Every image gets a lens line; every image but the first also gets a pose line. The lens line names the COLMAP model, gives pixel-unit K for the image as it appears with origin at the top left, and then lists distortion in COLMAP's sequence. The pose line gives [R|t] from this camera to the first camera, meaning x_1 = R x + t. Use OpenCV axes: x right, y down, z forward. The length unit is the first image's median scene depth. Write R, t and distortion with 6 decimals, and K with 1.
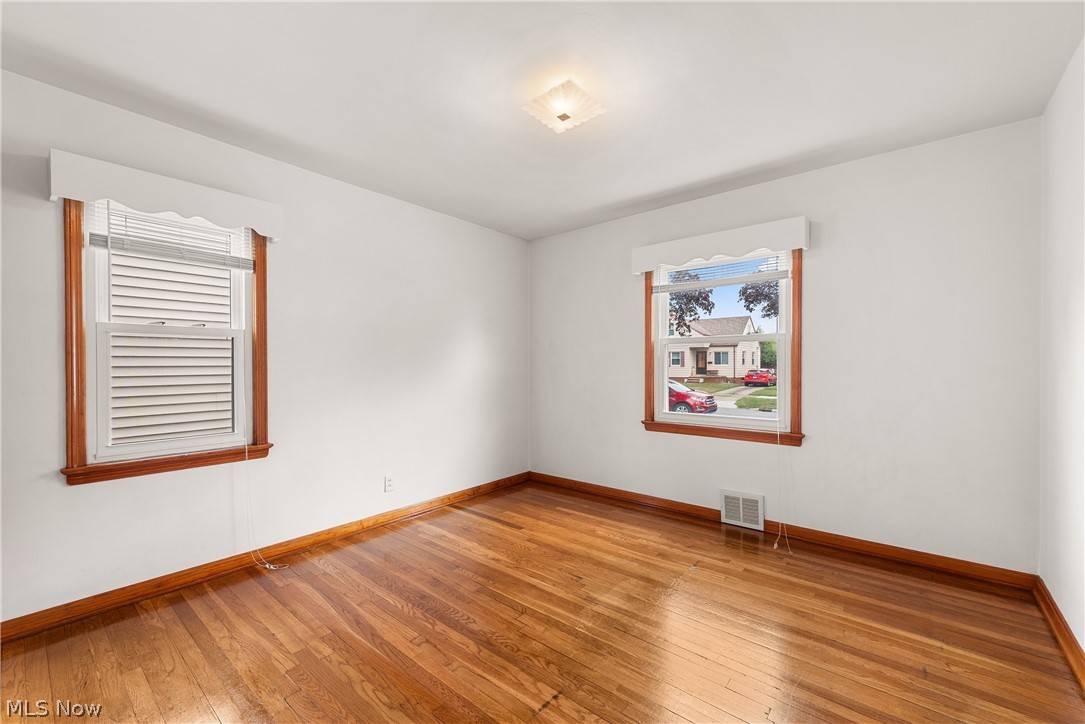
lens RADIAL K [[447.4, 0, 539.5], [0, 447.4, 365.2], [0, 0, 1]] dist [0.016558, -0.006797]
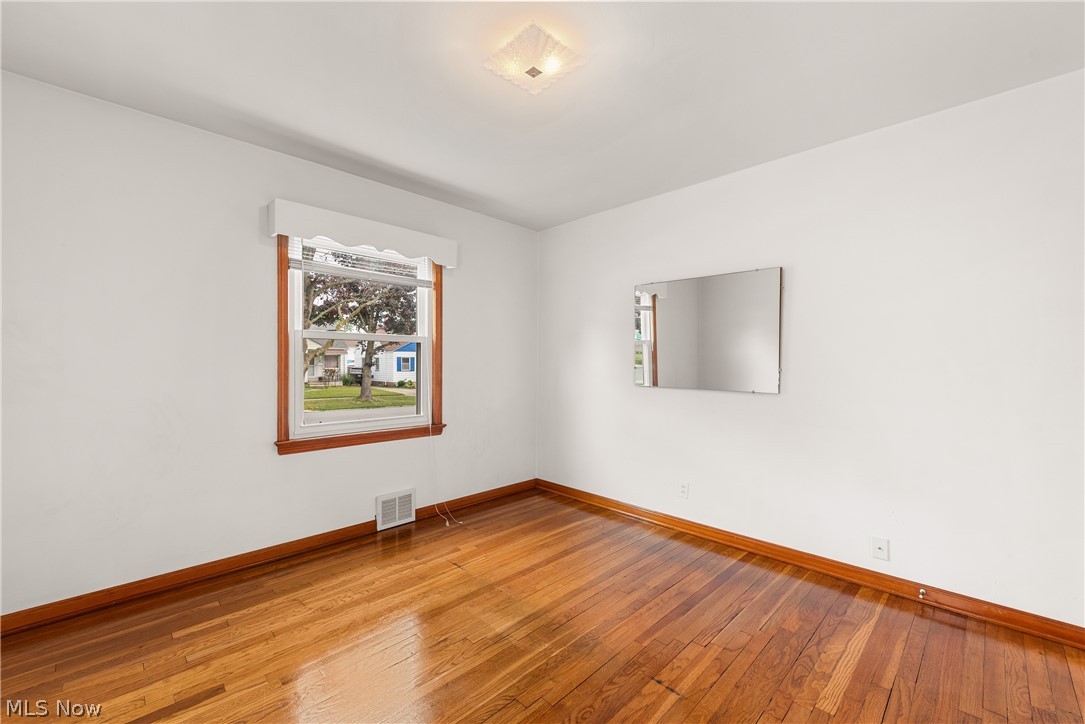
lens RADIAL K [[447.4, 0, 539.5], [0, 447.4, 365.2], [0, 0, 1]] dist [0.016558, -0.006797]
pose [[0.072158, -0.001367, 0.997392, -0.565280], [-0.003794, 0.999991, 0.001645, -0.002260], [-0.997386, -0.003903, 0.072152, 0.659123]]
